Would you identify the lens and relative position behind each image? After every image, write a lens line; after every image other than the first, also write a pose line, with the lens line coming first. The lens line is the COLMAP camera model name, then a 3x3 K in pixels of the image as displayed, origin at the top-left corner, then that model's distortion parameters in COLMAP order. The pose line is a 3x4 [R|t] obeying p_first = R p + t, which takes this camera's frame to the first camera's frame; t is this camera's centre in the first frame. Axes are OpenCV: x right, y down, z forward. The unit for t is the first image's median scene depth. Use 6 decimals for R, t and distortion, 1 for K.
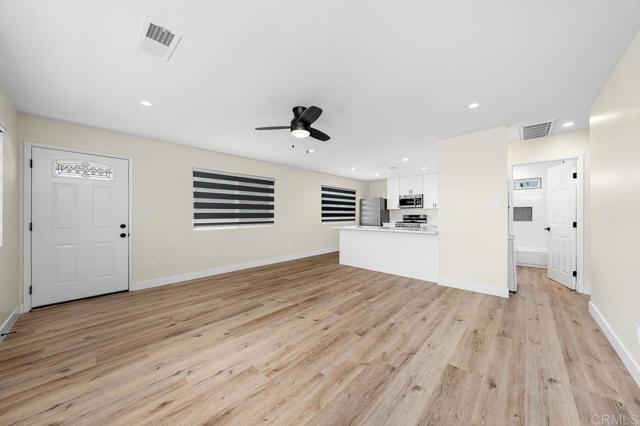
lens RADIAL K [[220.9, 0, 320.2], [0, 220.9, 212.1], [0, 0, 1]] dist [-0.002613, -0.000254]
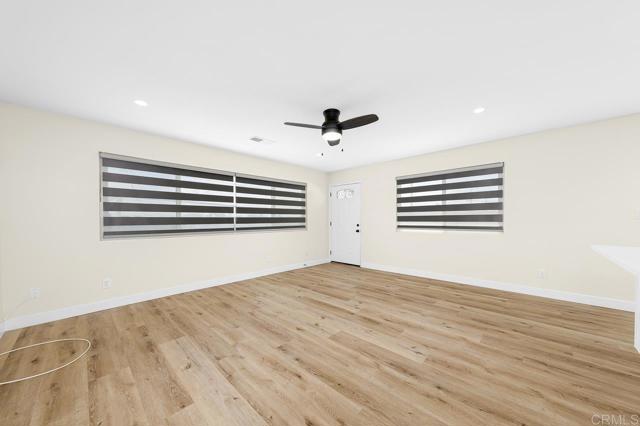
lens RADIAL K [[220.9, 0, 326.6], [0, 220.9, 214.1], [0, 0, 1]] dist [-0.002613, -0.000254]
pose [[0.025385, -0.018344, -0.999509, 0.846197], [0.016610, 0.999701, -0.017926, 0.011049], [0.999540, -0.016147, 0.025682, 0.884959]]
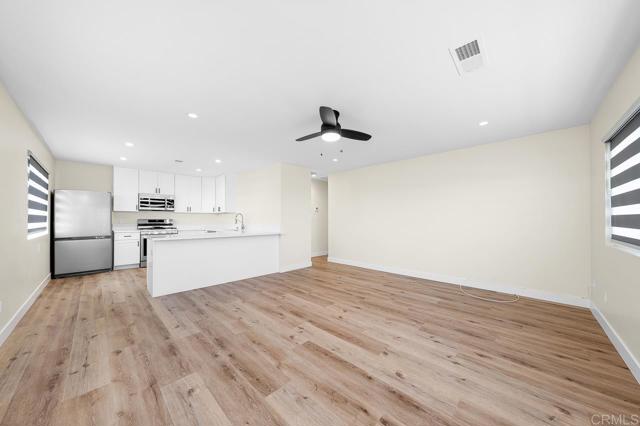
lens RADIAL K [[220.9, 0, 325.2], [0, 220.9, 217.7], [0, 0, 1]] dist [-0.002613, -0.000254]
pose [[-0.002346, 0.006022, 0.999979, -1.012484], [-0.013340, 0.999893, -0.006053, 0.007316], [-0.999908, -0.013354, -0.002266, 0.960207]]
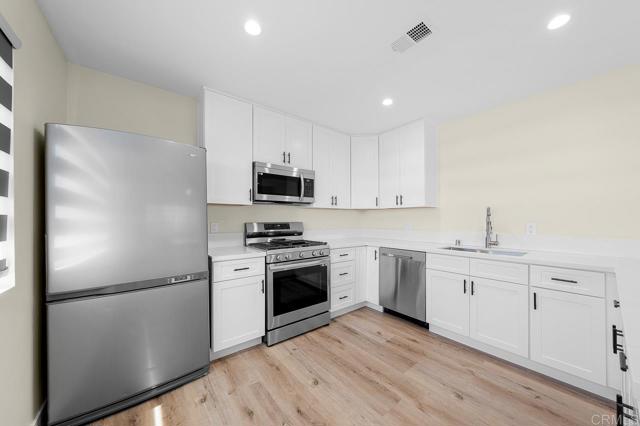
lens RADIAL K [[220.9, 0, 324.5], [0, 220.9, 219.1], [0, 0, 1]] dist [-0.002613, -0.000254]
pose [[0.115437, -0.000214, 0.993315, 0.162296], [-0.004515, 0.999990, 0.000740, 0.014024], [-0.993305, -0.004571, 0.115435, 2.253293]]
